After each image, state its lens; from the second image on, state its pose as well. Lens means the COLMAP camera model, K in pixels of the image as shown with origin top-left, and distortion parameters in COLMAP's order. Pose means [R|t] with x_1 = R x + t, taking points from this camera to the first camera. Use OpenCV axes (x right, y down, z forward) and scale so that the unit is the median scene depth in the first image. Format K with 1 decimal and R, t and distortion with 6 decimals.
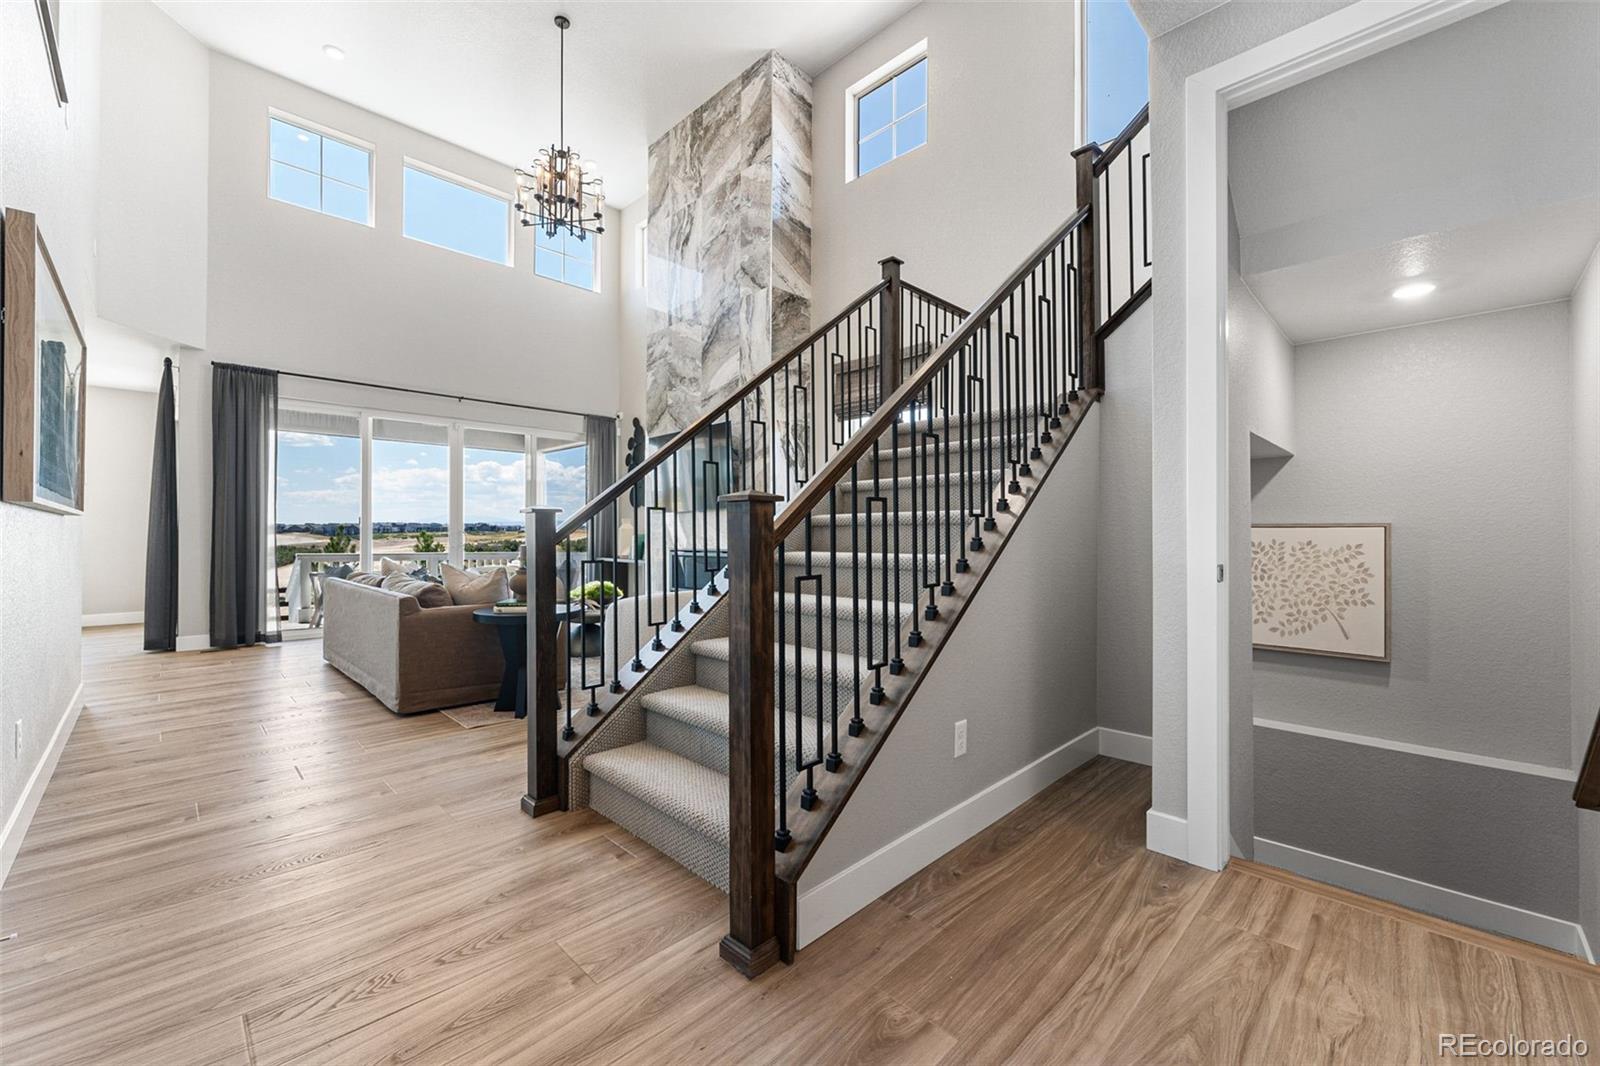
lens RADIAL K [[633.8, 0, 797.5], [0, 633.8, 528.0], [0, 0, 1]] dist [-0.001508, -0.000023]
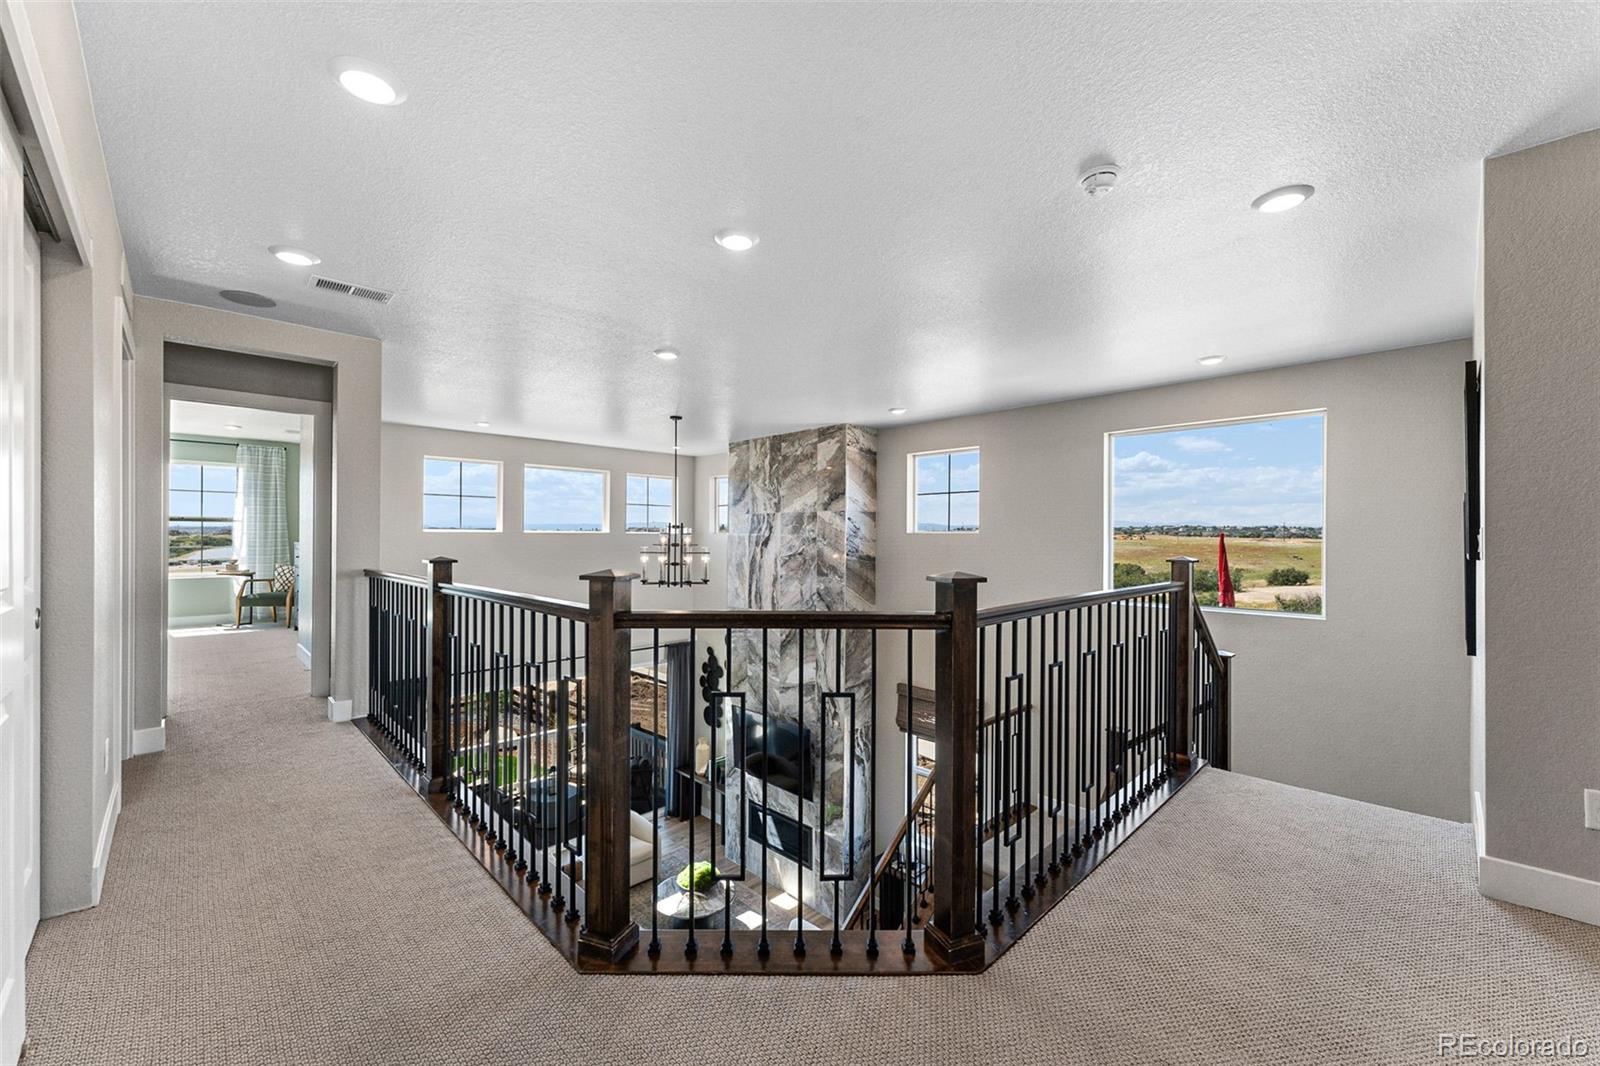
lens RADIAL K [[633.8, 0, 801.0], [0, 633.8, 537.0], [0, 0, 1]] dist [-0.001508, -0.000023]
pose [[0.999890, 0.003575, -0.014364, -0.097052], [-0.003501, 0.999981, 0.005137, -0.492750], [0.014382, -0.005086, 0.999884, -0.185951]]
